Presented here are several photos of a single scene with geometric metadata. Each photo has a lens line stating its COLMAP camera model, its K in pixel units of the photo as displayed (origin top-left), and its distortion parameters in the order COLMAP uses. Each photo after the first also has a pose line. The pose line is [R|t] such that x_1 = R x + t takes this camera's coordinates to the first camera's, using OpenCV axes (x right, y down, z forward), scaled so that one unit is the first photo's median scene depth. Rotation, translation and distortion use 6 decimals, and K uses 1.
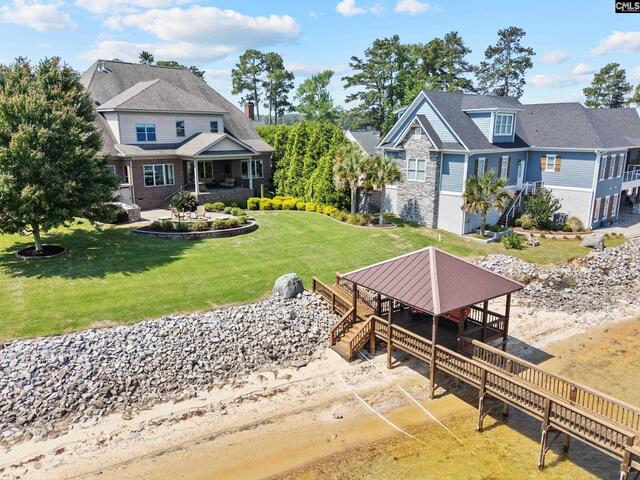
lens RADIAL K [[479.0, 0, 320.0], [0, 479.0, 240.0], [0, 0, 1]] dist [0.077536, -0.085593]
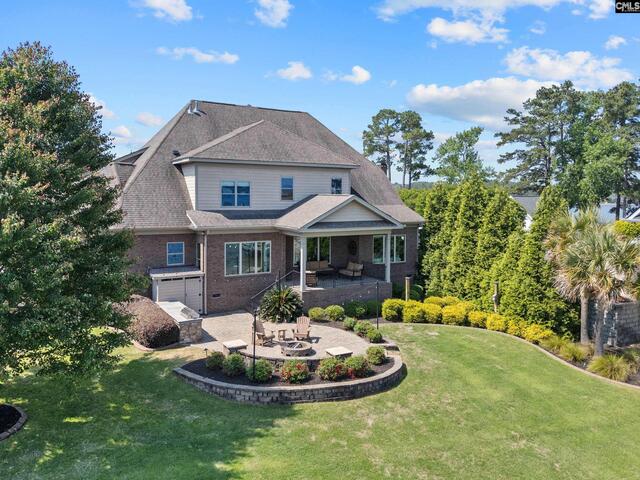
lens RADIAL K [[487.8, 0, 322.3], [0, 487.8, 212.0], [0, 0, 1]] dist [0.080824, -0.090661]
pose [[0.968560, 0.010043, -0.248576, -0.075665], [-0.058051, 0.980725, -0.186571, -0.077785], [0.241911, 0.195135, 0.950474, 0.390139]]
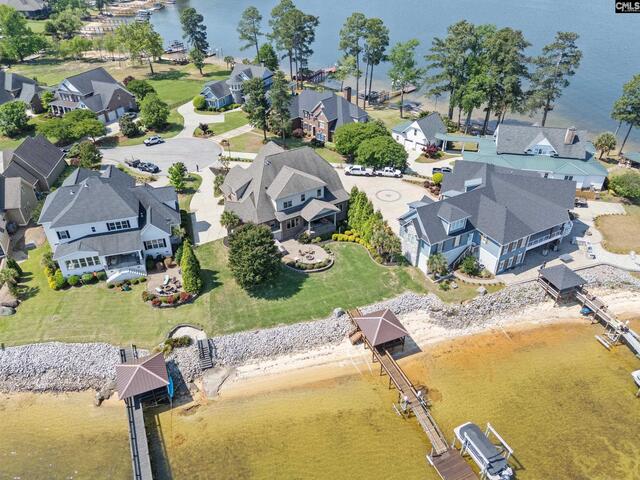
lens RADIAL K [[470.9, 0, 320.0], [0, 470.9, 240.0], [0, 0, 1]] dist [0.077201, -0.074558]
pose [[0.974124, 0.123554, -0.189253, 0.192499], [-0.047394, 0.930401, 0.363467, -0.829180], [0.220989, -0.345093, 0.912181, -0.915035]]
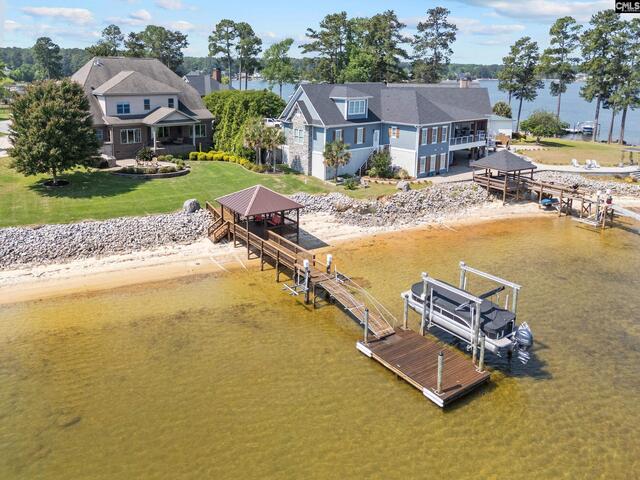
lens RADIAL K [[494.9, 0, 290.8], [0, 494.9, 170.7], [0, 0, 1]] dist [0.082256, -0.095447]
pose [[0.998292, 0.019999, -0.054885, 0.249485], [-0.021533, 0.999390, -0.027495, 0.005191], [0.054302, 0.028630, 0.998114, -0.516026]]
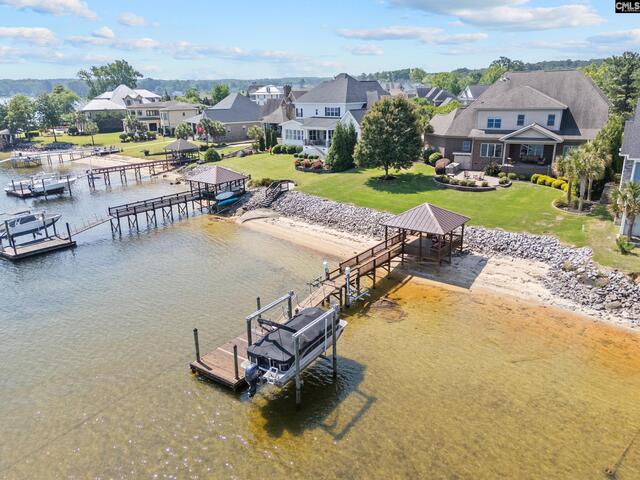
lens RADIAL K [[479.0, 0, 320.0], [0, 479.0, 240.0], [0, 0, 1]] dist [0.077536, -0.085593]
pose [[0.286636, 0.280474, -0.916065, 1.016991], [-0.196087, 0.953119, 0.230463, -0.108796], [0.937758, 0.113569, 0.328195, -0.003952]]
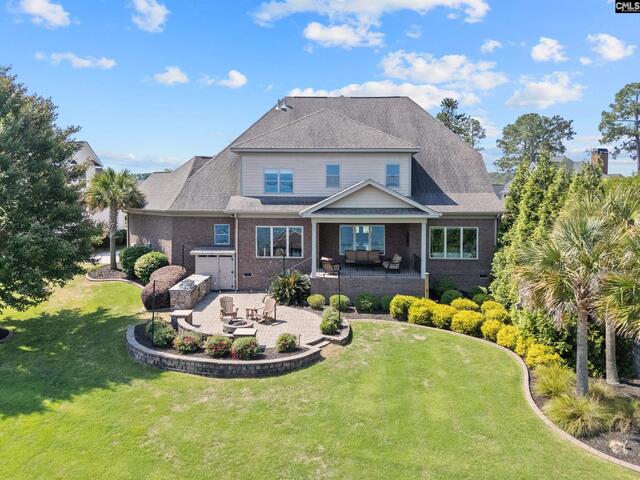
lens RADIAL K [[487.8, 0, 322.3], [0, 487.8, 212.0], [0, 0, 1]] dist [0.080824, -0.090661]
pose [[0.701289, 0.024799, -0.712446, 0.185209], [-0.161000, 0.979083, -0.124398, -0.099305], [0.694459, 0.201943, 0.690613, 0.560832]]
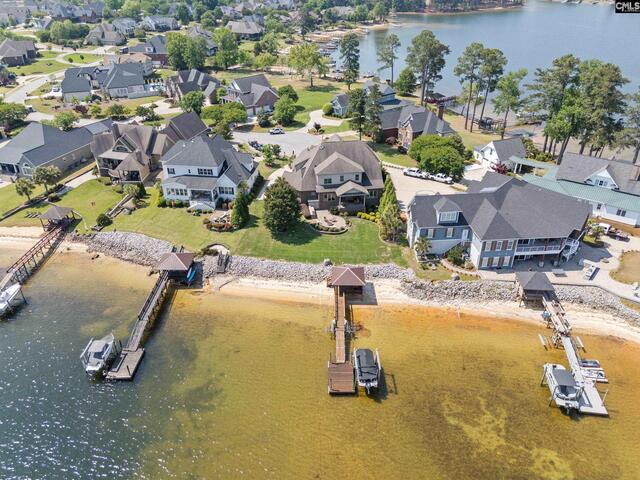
lens RADIAL K [[470.9, 0, 320.0], [0, 470.9, 240.0], [0, 0, 1]] dist [0.077201, -0.074558]
pose [[0.794010, 0.301541, -0.527847, 1.070690], [-0.129155, 0.932159, 0.338229, -0.783799], [0.594027, -0.200383, 0.779089, -1.110476]]
